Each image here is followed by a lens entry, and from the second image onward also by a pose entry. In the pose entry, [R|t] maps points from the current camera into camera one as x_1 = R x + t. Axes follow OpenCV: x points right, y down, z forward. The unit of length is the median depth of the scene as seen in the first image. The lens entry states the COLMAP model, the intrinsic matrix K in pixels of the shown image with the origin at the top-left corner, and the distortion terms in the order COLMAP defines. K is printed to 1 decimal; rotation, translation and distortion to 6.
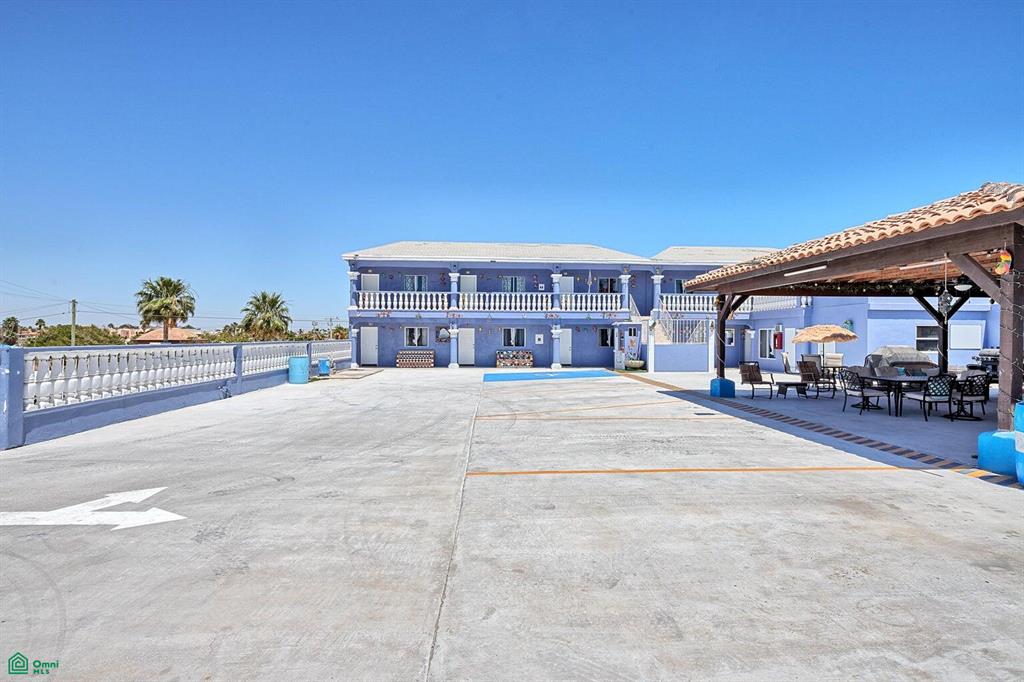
lens RADIAL K [[495.7, 0, 513.4], [0, 495.7, 338.9], [0, 0, 1]] dist [-0.000705, 0.000049]
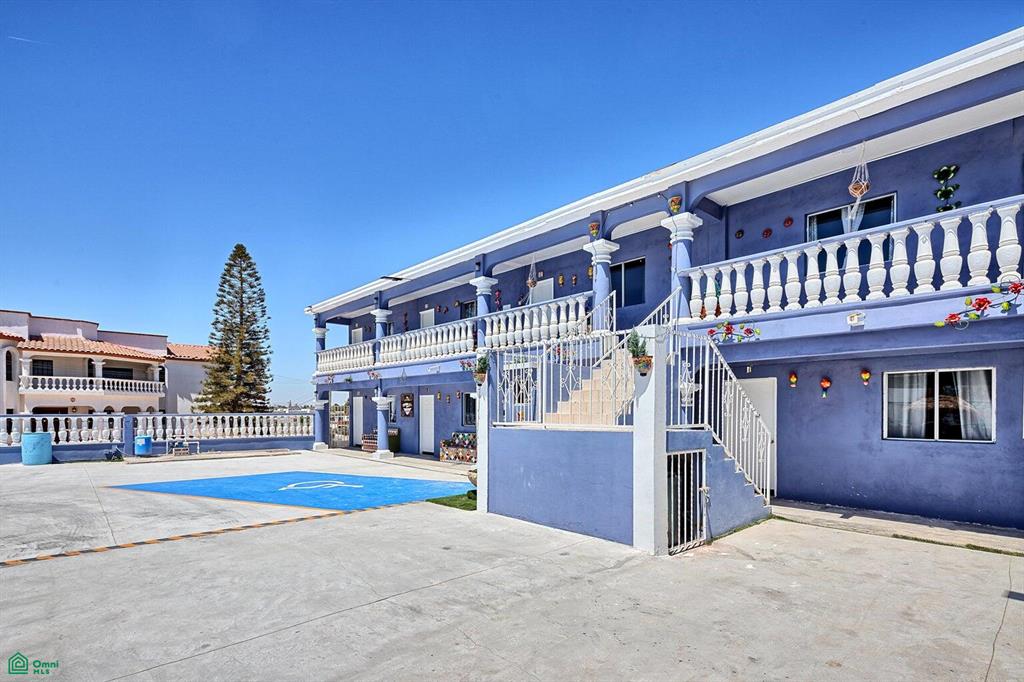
lens RADIAL K [[494.8, 0, 508.6], [0, 494.8, 415.9], [0, 0, 1]] dist [0.003455, -0.001564]
pose [[0.637725, 0.004710, -0.770249, 0.473911], [0.001773, 0.999970, 0.007583, 0.000745], [0.770262, -0.006201, 0.637698, 0.707212]]
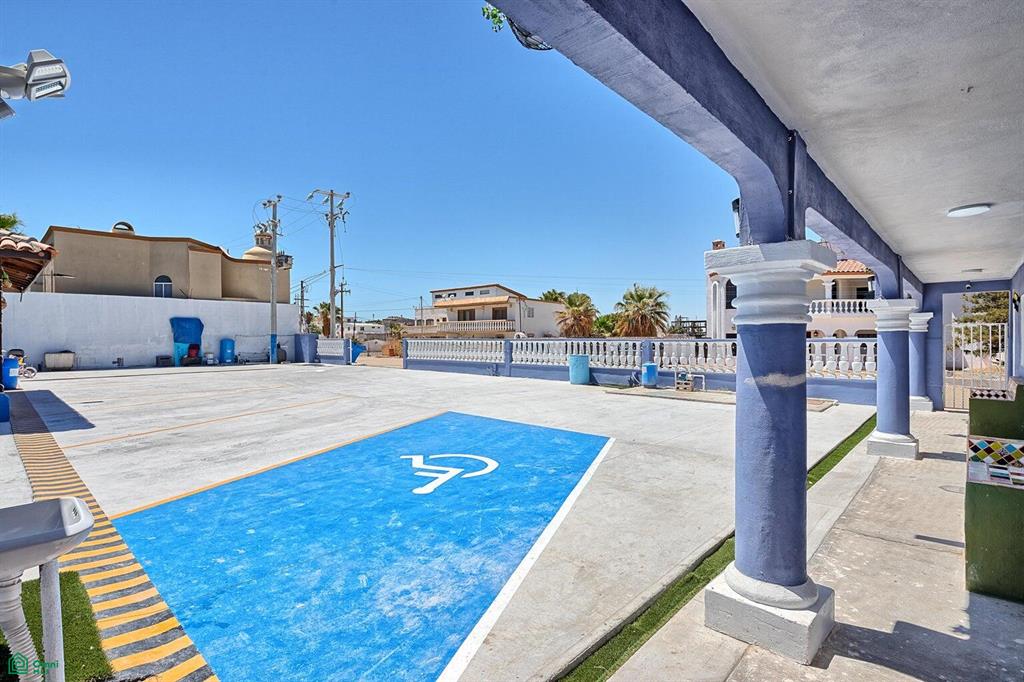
lens RADIAL K [[494.8, 0, 510.5], [0, 494.8, 340.7], [0, 0, 1]] dist [0.003455, -0.001564]
pose [[-0.717660, 0.005051, -0.696376, 0.196851], [0.000093, 0.999974, 0.007158, 0.000716], [0.696394, 0.005072, -0.717642, 1.031667]]
